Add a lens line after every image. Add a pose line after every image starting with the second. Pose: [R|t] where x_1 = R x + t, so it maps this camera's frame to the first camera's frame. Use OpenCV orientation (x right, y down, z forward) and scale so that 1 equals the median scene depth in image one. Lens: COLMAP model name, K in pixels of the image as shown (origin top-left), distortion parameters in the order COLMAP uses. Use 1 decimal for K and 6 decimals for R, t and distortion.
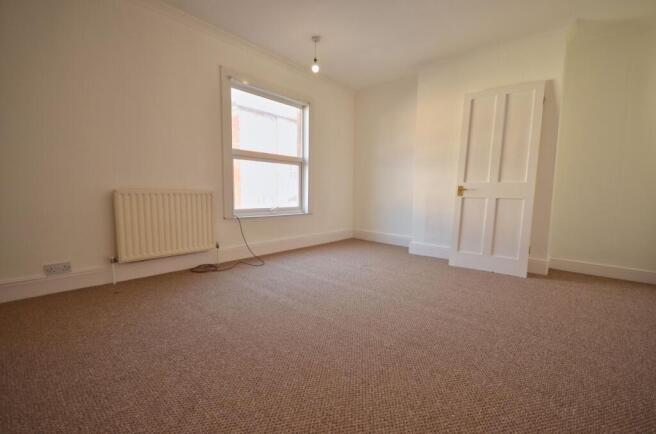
lens RADIAL K [[289.8, 0, 331.5], [0, 289.8, 218.7], [0, 0, 1]] dist [0.000792, -0.001085]
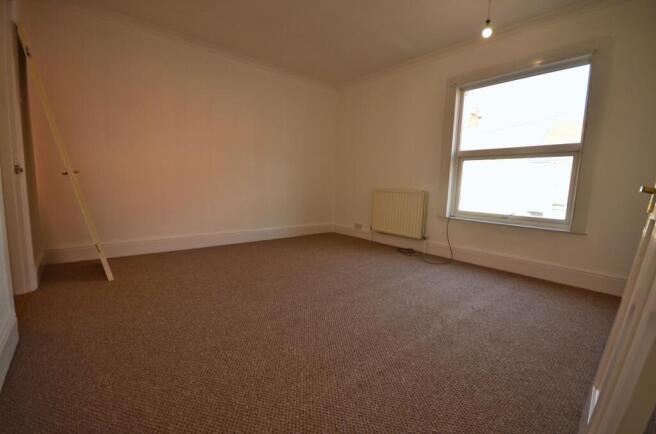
lens RADIAL K [[289.8, 0, 331.0], [0, 289.8, 217.9], [0, 0, 1]] dist [0.000792, -0.001085]
pose [[-0.154375, 0.092251, -0.983696, 0.782591], [-0.129952, 0.985086, 0.112775, -0.066542], [0.979429, 0.145243, -0.140085, 0.749668]]
